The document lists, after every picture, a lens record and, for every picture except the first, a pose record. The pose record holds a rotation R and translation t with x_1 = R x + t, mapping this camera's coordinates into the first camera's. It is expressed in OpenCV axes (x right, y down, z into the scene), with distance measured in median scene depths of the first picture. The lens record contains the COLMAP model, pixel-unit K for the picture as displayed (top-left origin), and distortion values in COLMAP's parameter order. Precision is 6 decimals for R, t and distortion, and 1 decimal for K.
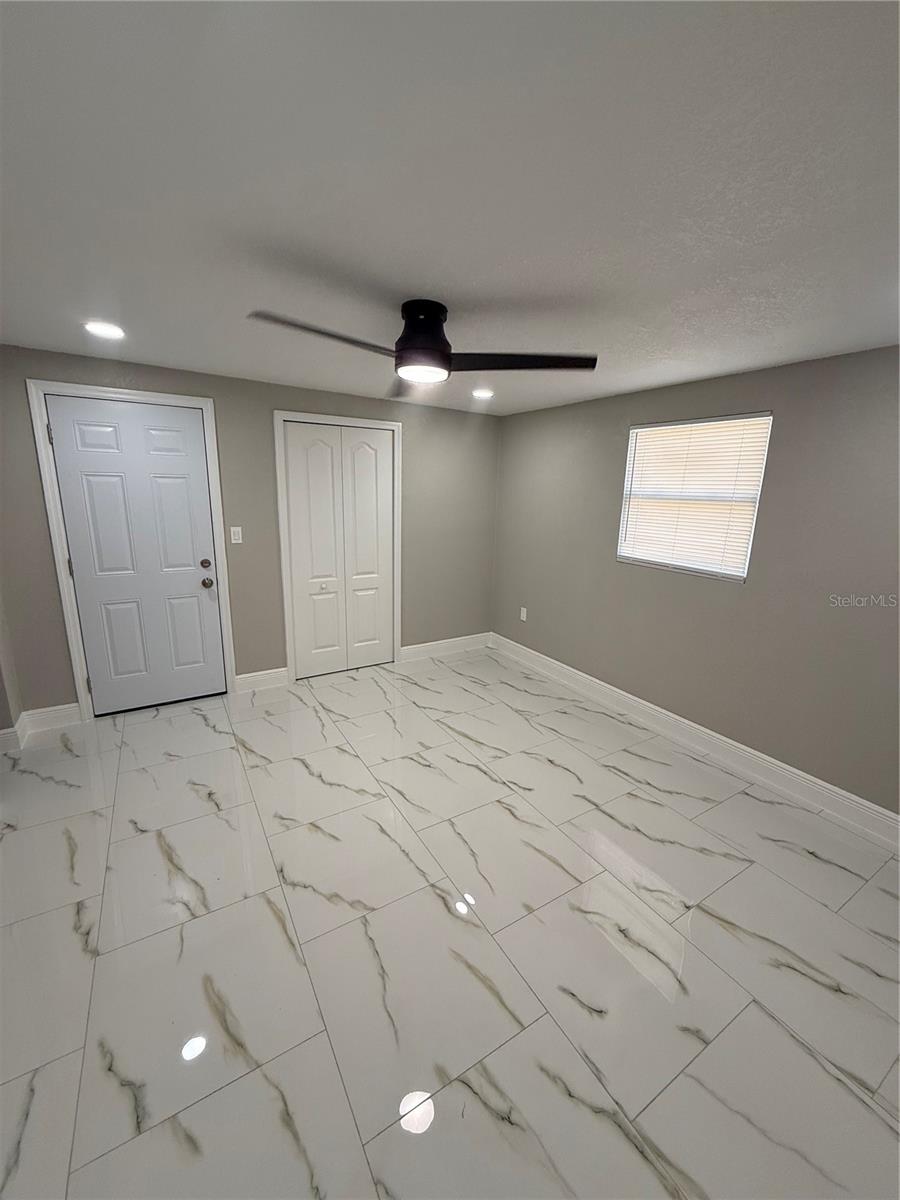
lens RADIAL K [[477.7, 0, 446.8], [0, 477.7, 595.0], [0, 0, 1]] dist [0.000264, -0.000209]
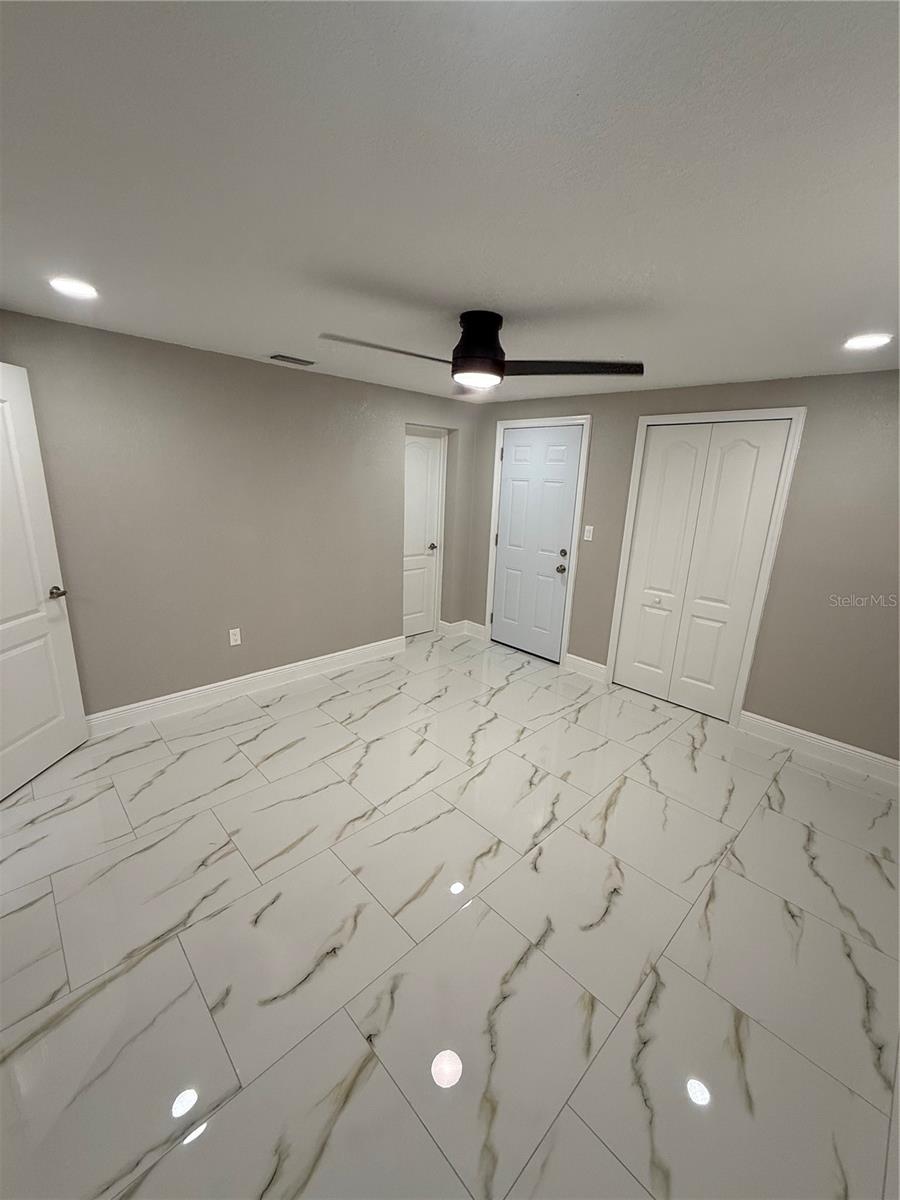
lens RADIAL K [[477.7, 0, 457.5], [0, 477.7, 596.5], [0, 0, 1]] dist [0.000264, -0.000209]
pose [[0.227538, 0.225059, -0.947404, 0.634232], [-0.248344, 0.954164, 0.167020, -0.099881], [0.941569, 0.197279, 0.273001, 0.456396]]
